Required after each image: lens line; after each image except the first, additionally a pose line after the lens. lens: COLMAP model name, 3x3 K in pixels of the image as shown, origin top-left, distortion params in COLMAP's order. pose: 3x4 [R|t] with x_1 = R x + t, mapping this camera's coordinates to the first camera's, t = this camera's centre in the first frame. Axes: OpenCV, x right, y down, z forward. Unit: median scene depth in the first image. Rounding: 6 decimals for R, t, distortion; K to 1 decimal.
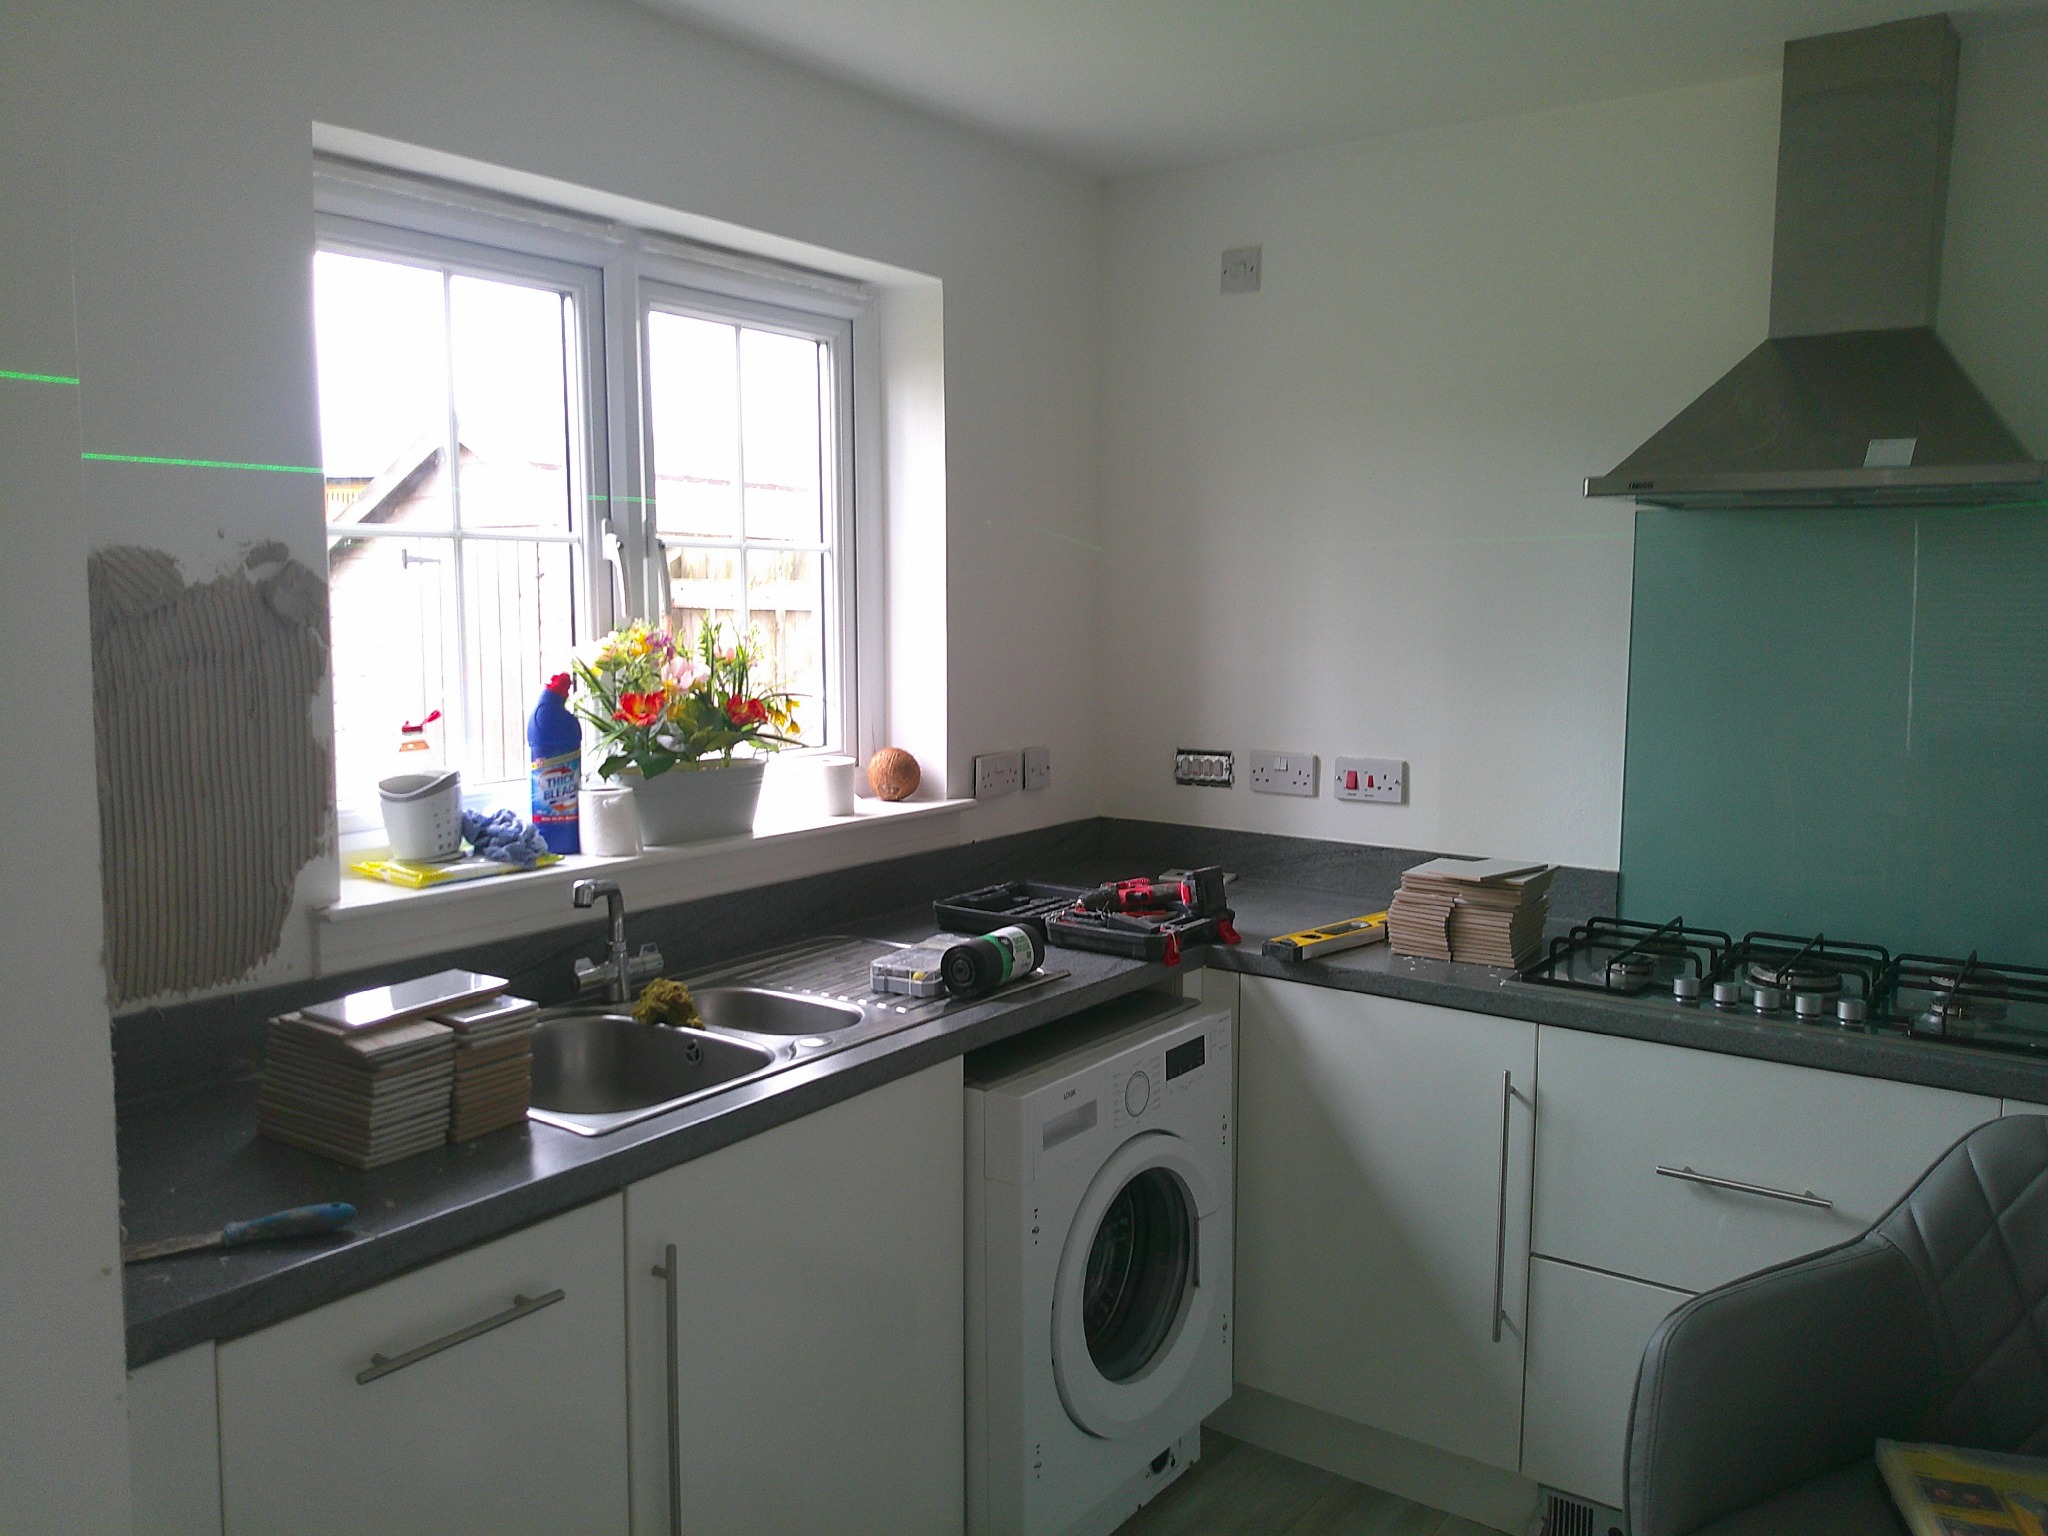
lens RADIAL K [[1582.8, 0, 1008.8], [0, 1582.8, 739.2], [0, 0, 1]] dist [0.029825, -0.065521]
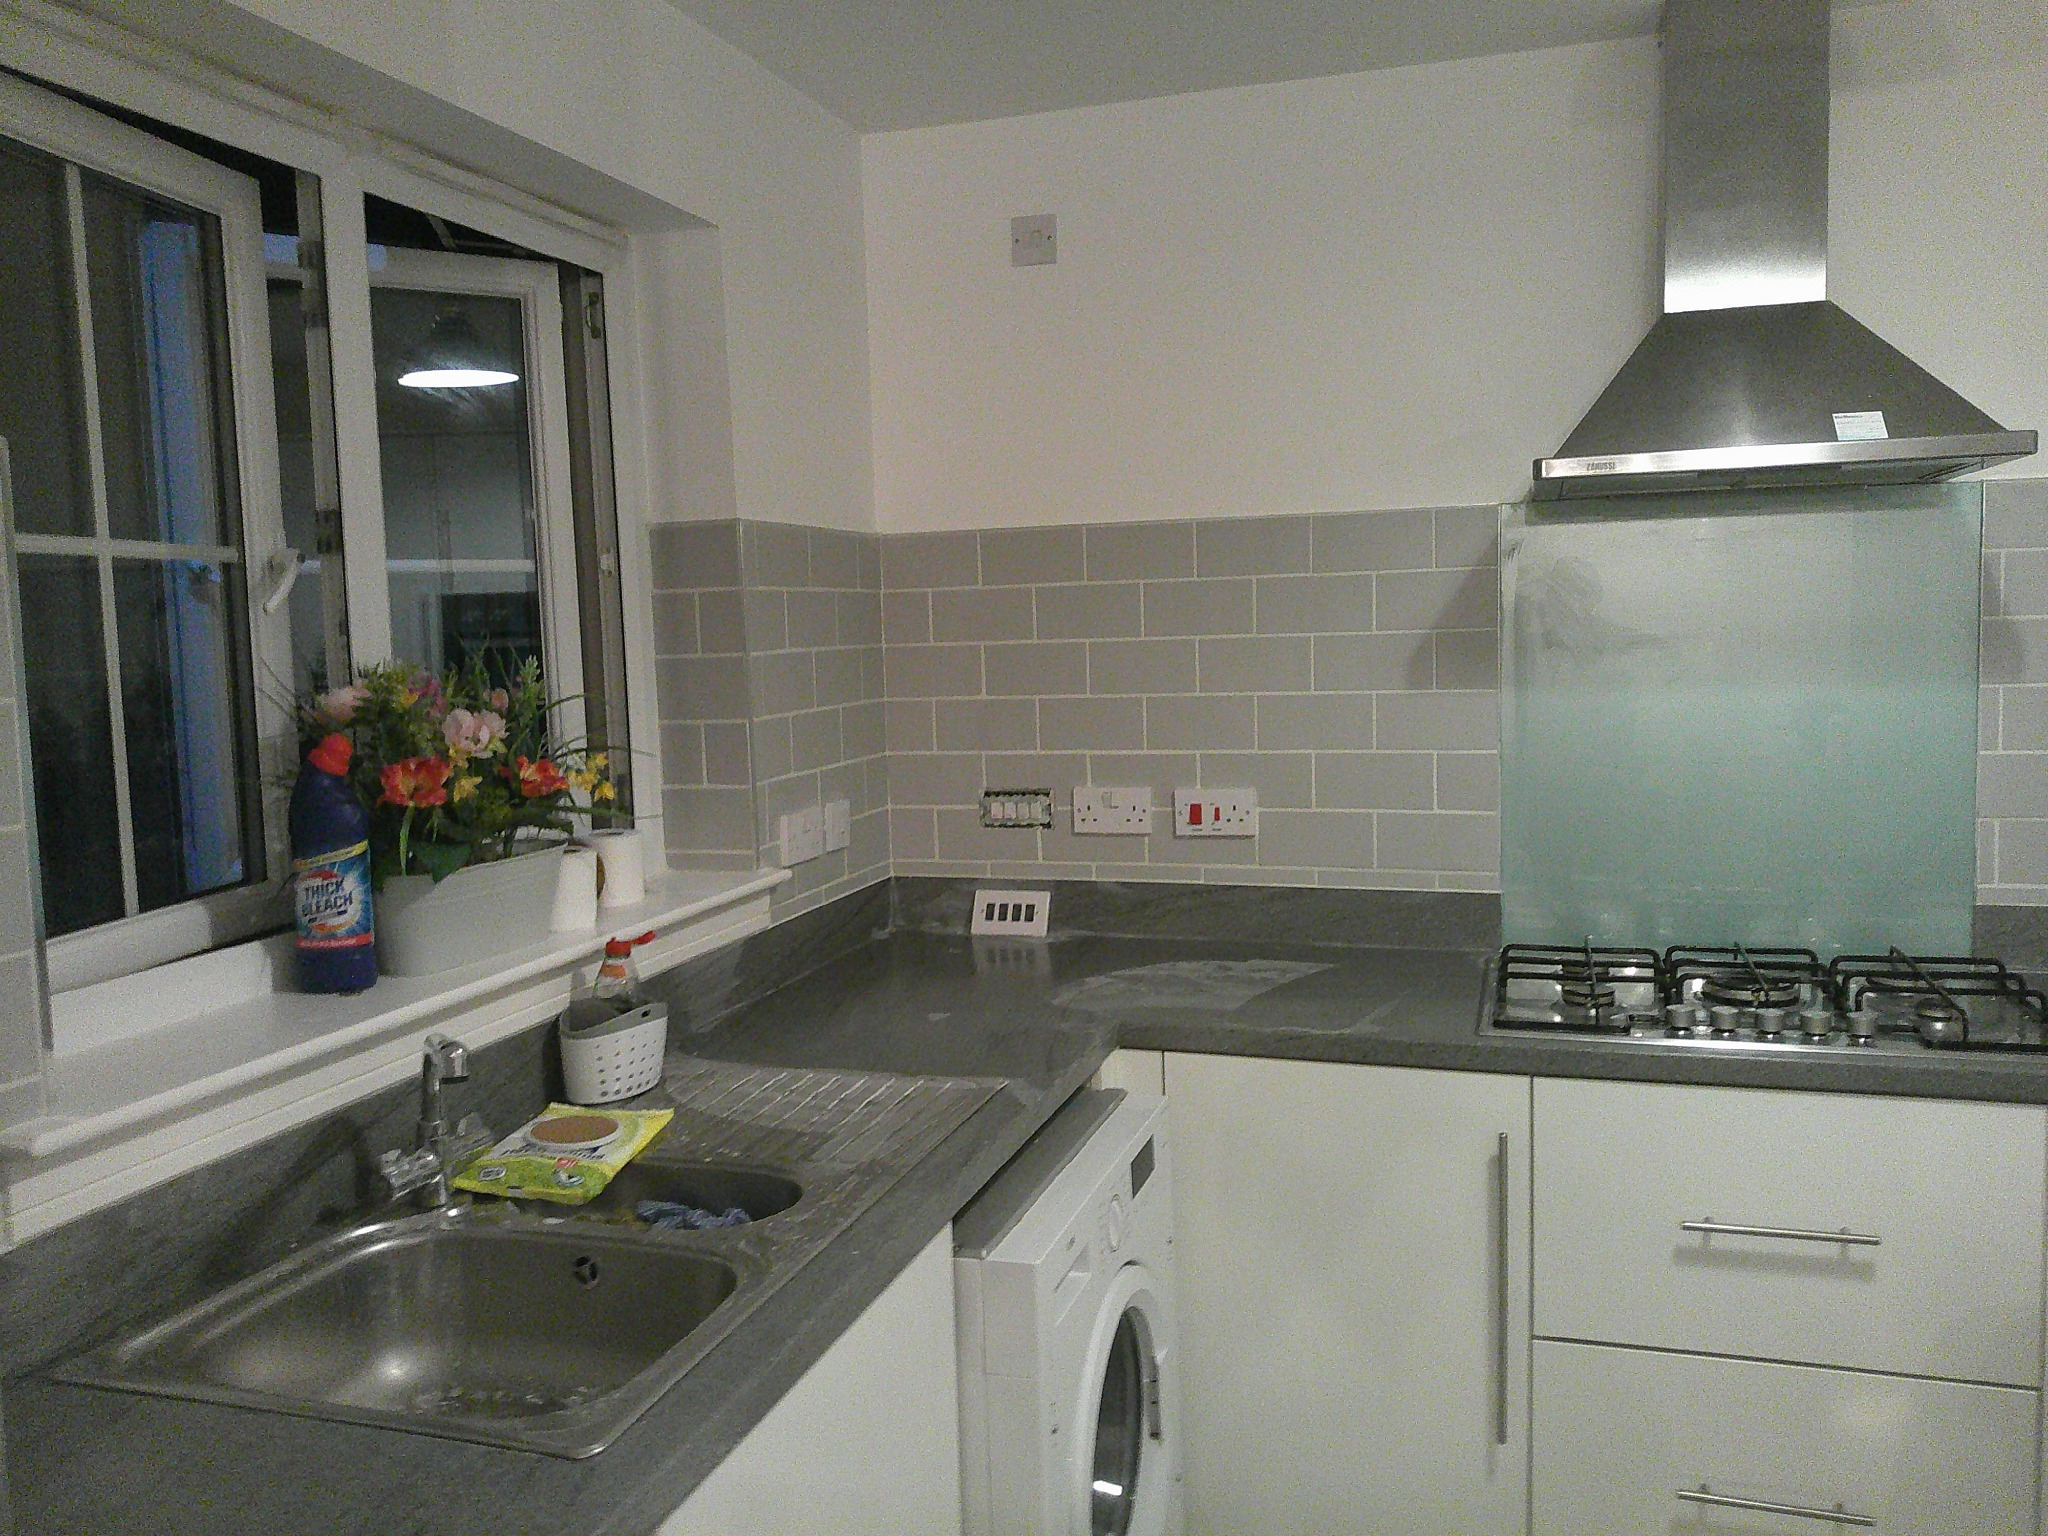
lens RADIAL K [[1582.8, 0, 1009.6], [0, 1582.8, 746.9], [0, 0, 1]] dist [0.029825, -0.065521]
pose [[0.952633, -0.054580, 0.299185, -0.180954], [0.060672, 0.998096, -0.011106, -0.009811], [-0.298009, 0.028733, 0.954130, 0.222558]]
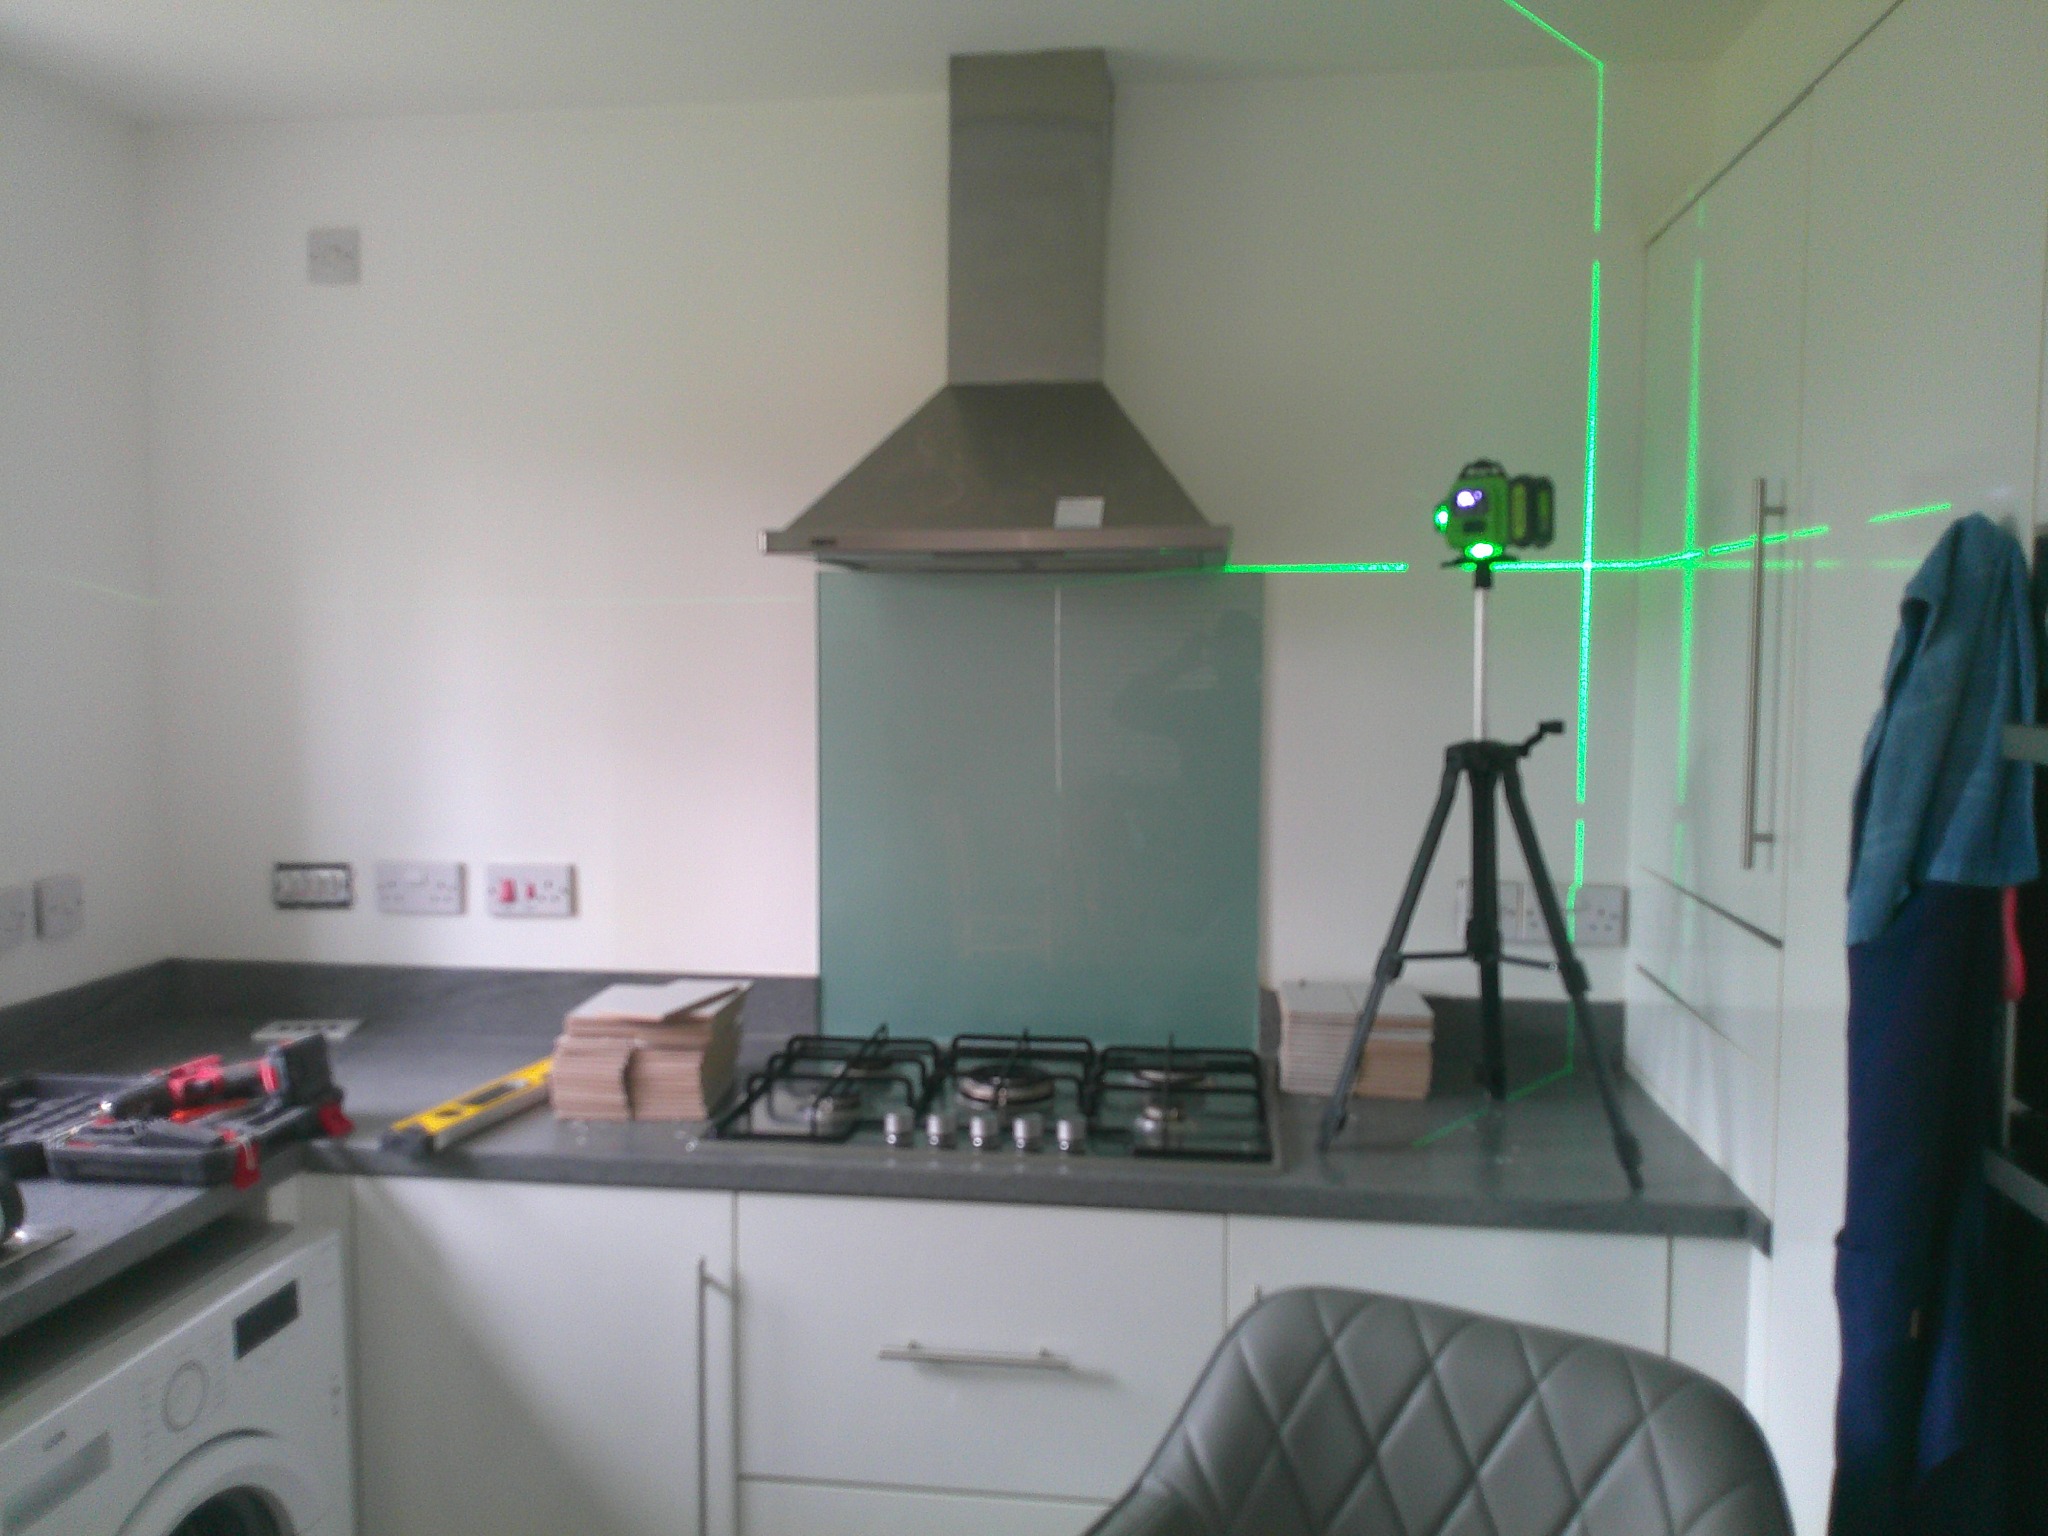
lens RADIAL K [[1582.8, 0, 1016.2], [0, 1582.8, 739.0], [0, 0, 1]] dist [0.029825, -0.065521]
pose [[0.875881, -0.031916, 0.481471, 0.068334], [0.048273, 0.998600, -0.021621, -0.027331], [-0.480107, 0.042179, 0.876195, 0.189989]]
